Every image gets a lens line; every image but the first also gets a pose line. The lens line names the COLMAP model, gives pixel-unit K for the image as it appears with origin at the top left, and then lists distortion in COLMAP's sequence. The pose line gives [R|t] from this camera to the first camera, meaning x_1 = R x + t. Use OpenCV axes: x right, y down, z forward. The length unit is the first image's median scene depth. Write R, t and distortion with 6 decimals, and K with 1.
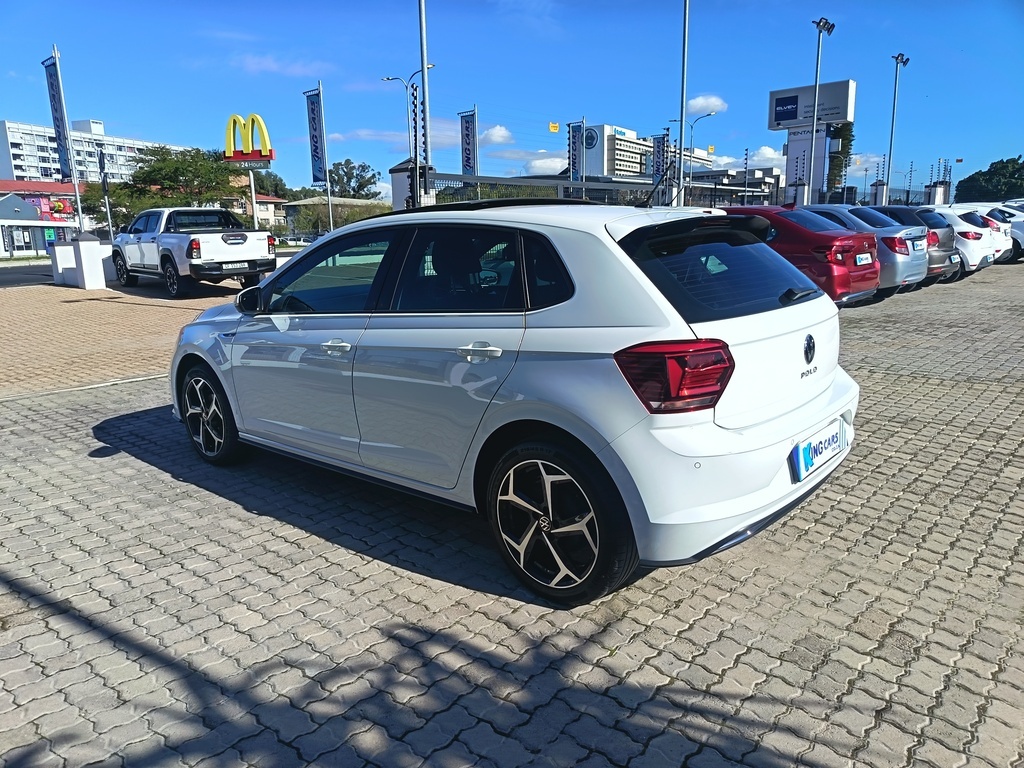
lens RADIAL K [[707.5, 0, 512.0], [0, 707.5, 384.0], [0, 0, 1]] dist [0.040905, -0.038336]
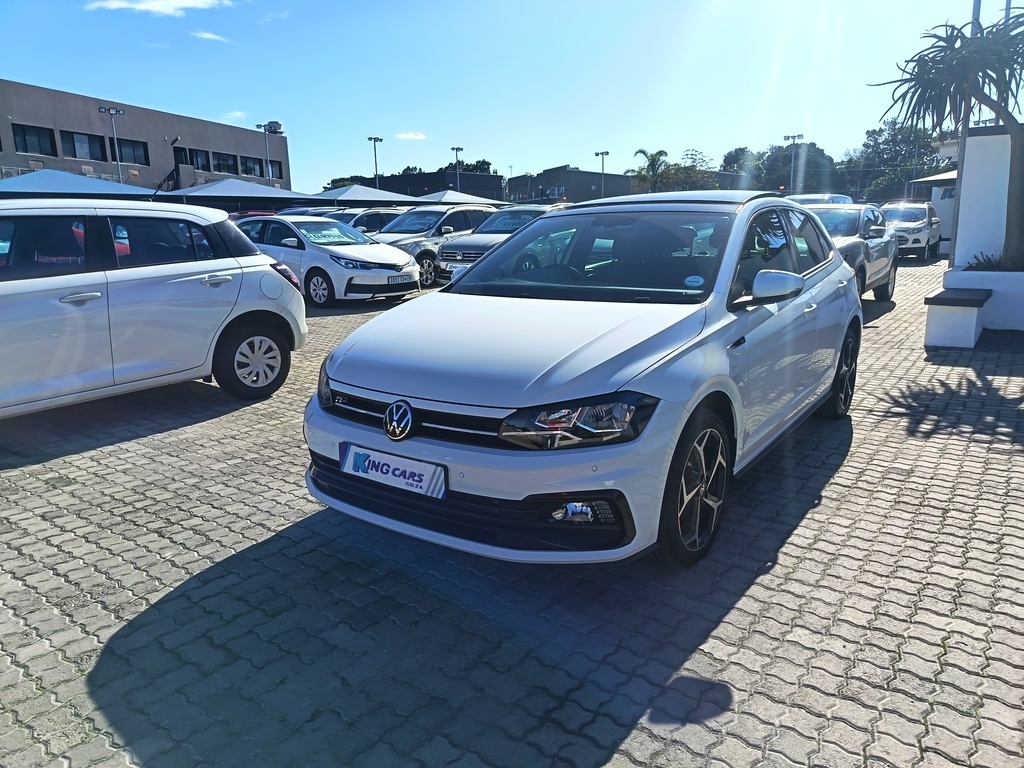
lens RADIAL K [[707.5, 0, 512.0], [0, 707.5, 384.0], [0, 0, 1]] dist [0.040905, -0.038336]
pose [[-0.090089, -0.186110, 0.978390, -1.690350], [0.231539, 0.951554, 0.202325, -0.353342], [-0.968645, 0.244763, -0.042633, 1.923386]]
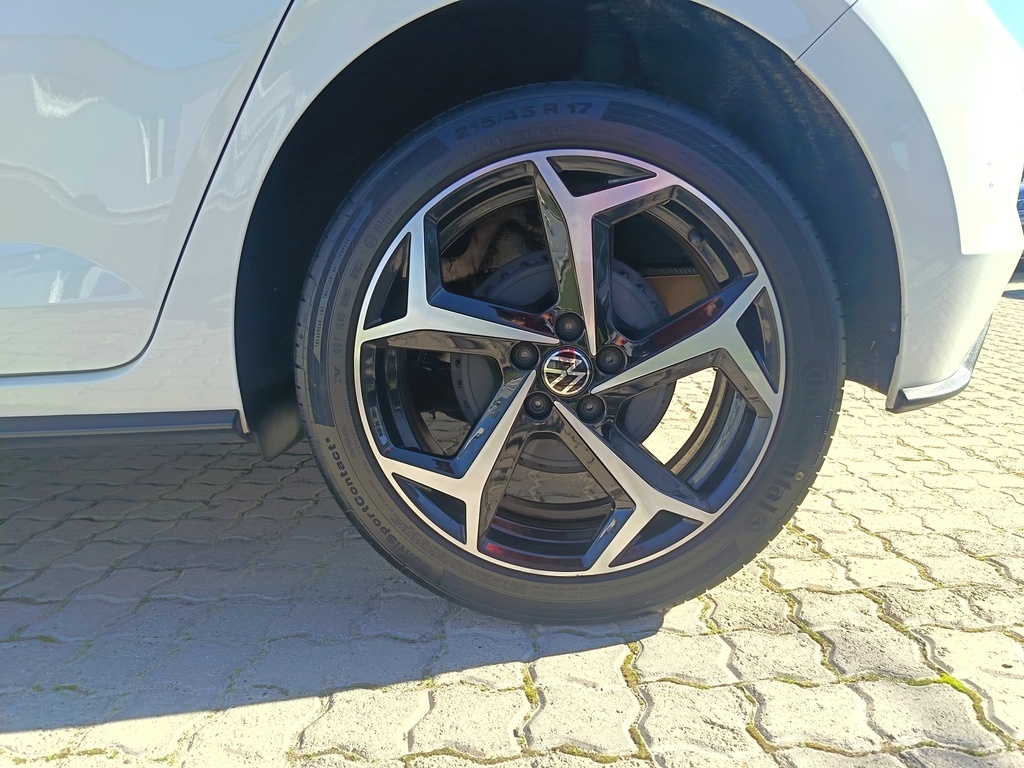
lens RADIAL K [[707.5, 0, 512.0], [0, 707.5, 384.0], [0, 0, 1]] dist [0.040905, -0.038336]
pose [[0.765081, -0.104751, 0.635356, -0.165030], [0.143054, 0.989673, -0.009095, 0.200990], [-0.627843, 0.097849, 0.772165, 0.776801]]
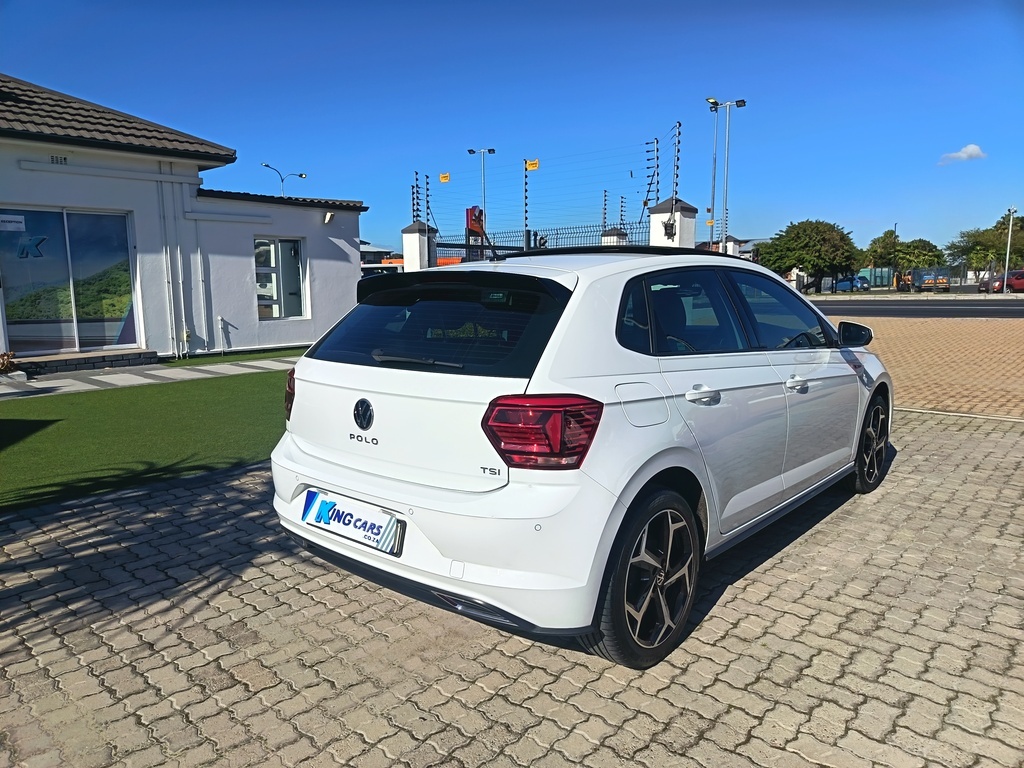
lens RADIAL K [[707.5, 0, 512.0], [0, 707.5, 384.0], [0, 0, 1]] dist [0.040905, -0.038336]
pose [[0.009089, 0.170137, -0.985379, 1.373717], [-0.199567, 0.965904, 0.164933, -0.289257], [0.979842, 0.195150, 0.042733, 1.180380]]
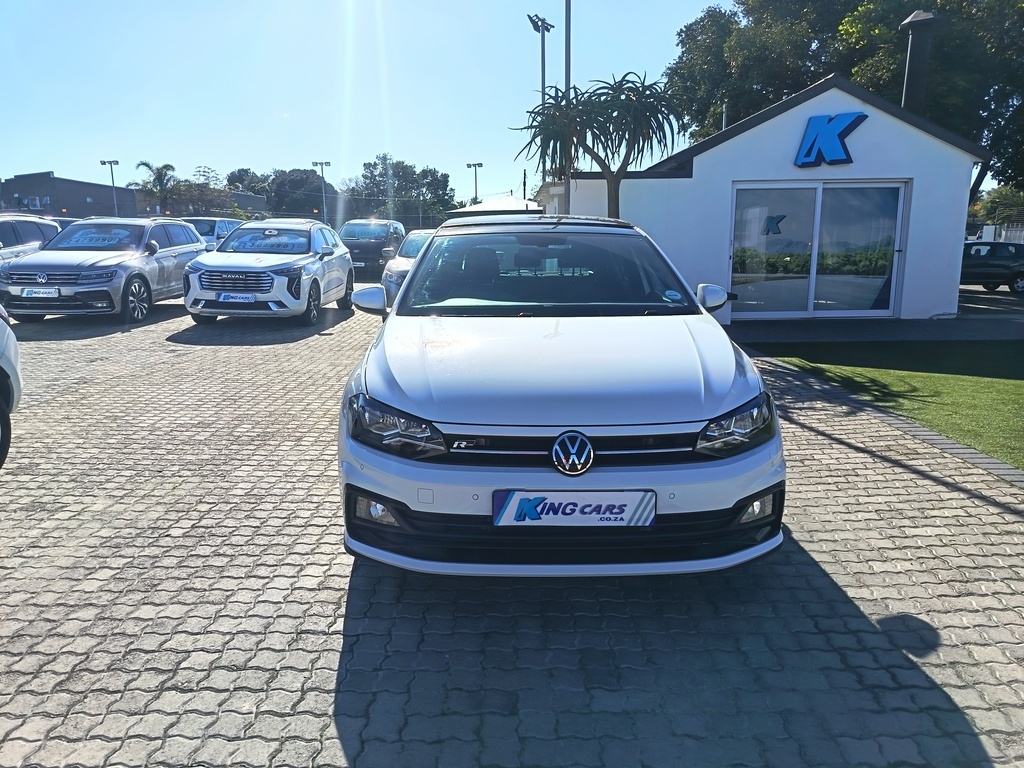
lens RADIAL K [[712.4, 0, 512.0], [0, 712.4, 384.0], [0, 0, 1]] dist [0.013123, 0.001828]
pose [[-0.676418, -0.113570, 0.727709, -1.312740], [0.177002, 0.934017, 0.310294, -0.516031], [-0.714933, 0.338695, -0.611683, 2.621484]]
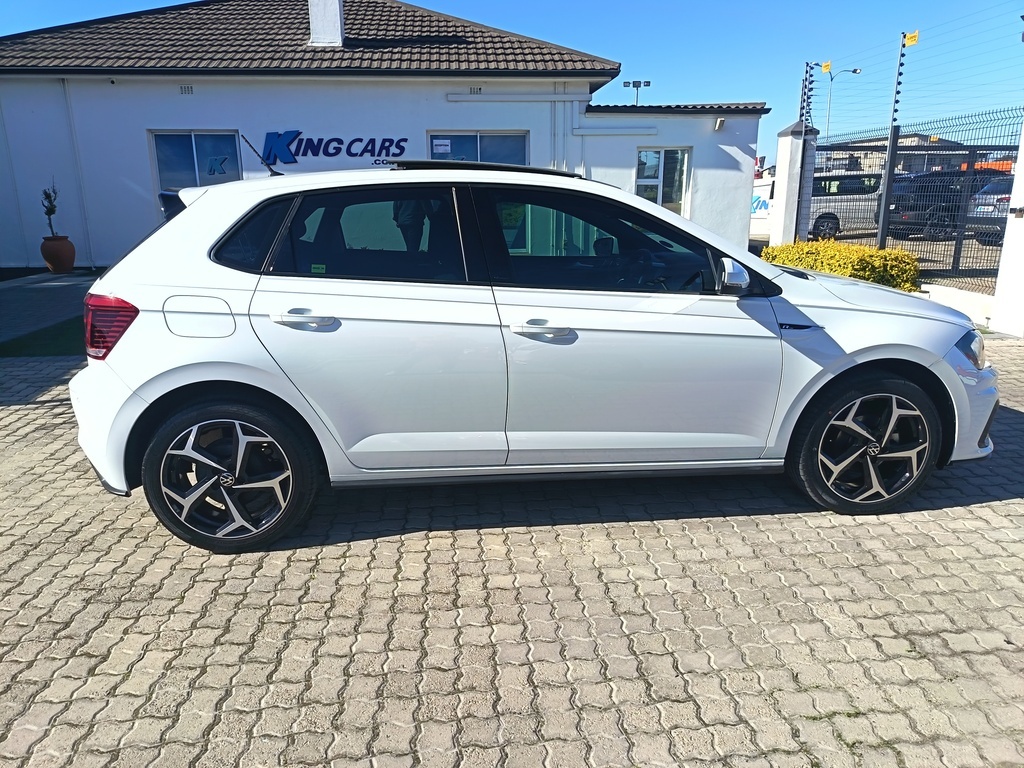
lens RADIAL K [[707.5, 0, 512.0], [0, 707.5, 384.0], [0, 0, 1]] dist [0.040905, -0.038336]
pose [[-0.670632, 0.220363, -0.708302, 0.904265], [-0.130599, 0.904865, 0.405171, -0.521554], [0.730203, 0.364224, -0.578053, 2.321866]]
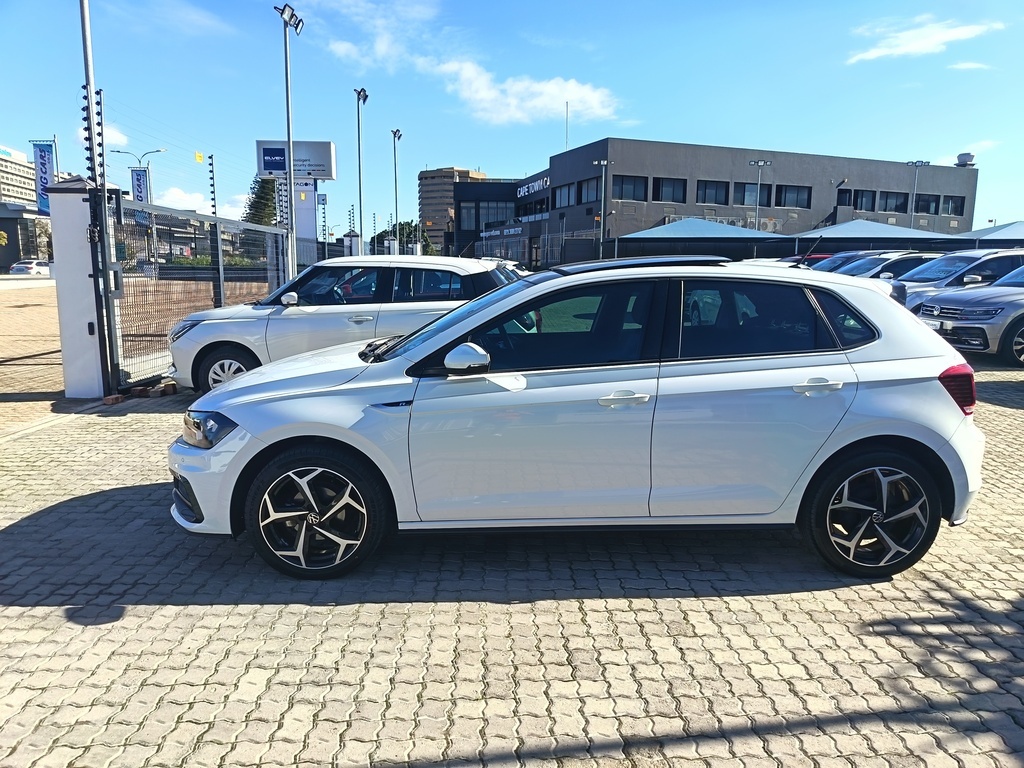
lens RADIAL K [[709.6, 0, 511.7], [0, 709.6, 388.1], [0, 0, 1]] dist [0.033876, -0.045971]
pose [[0.728560, -0.080396, 0.680248, -1.278301], [0.116784, 0.993127, -0.007703, -0.098280], [-0.674953, 0.085054, 0.732942, 0.483842]]
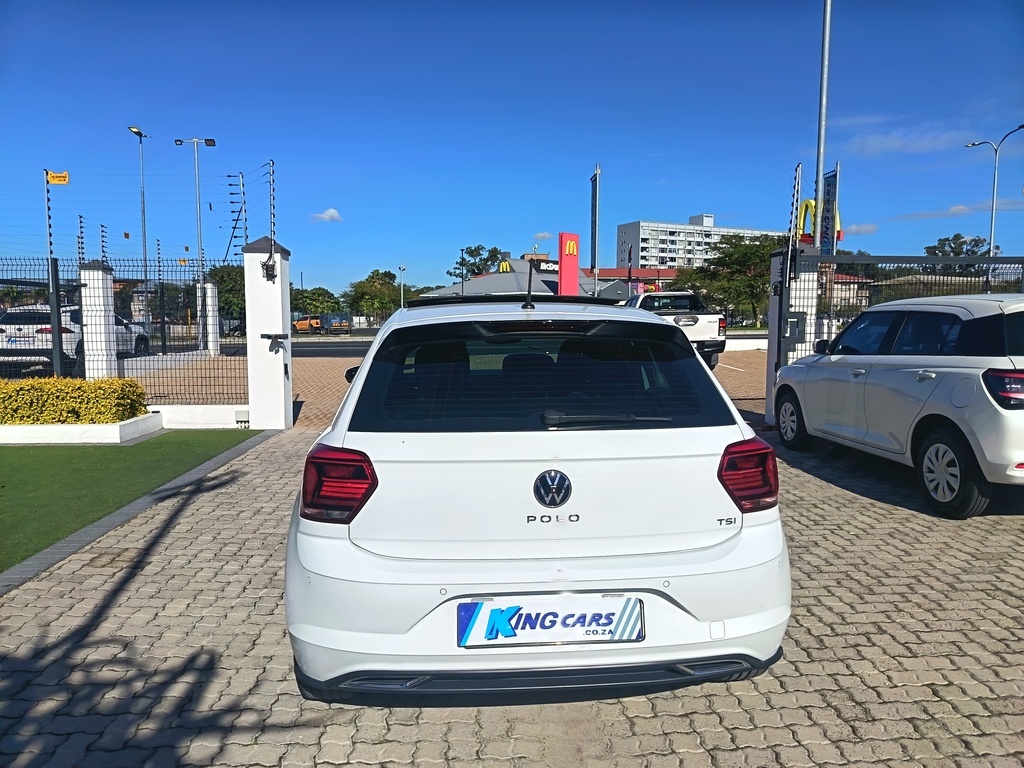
lens RADIAL K [[707.5, 0, 512.0], [0, 707.5, 384.0], [0, 0, 1]] dist [0.040905, -0.038336]
pose [[0.719000, 0.088638, -0.689334, 0.943861], [-0.163035, 0.985669, -0.043309, -0.126424], [0.675617, 0.143525, 0.723148, 0.398666]]
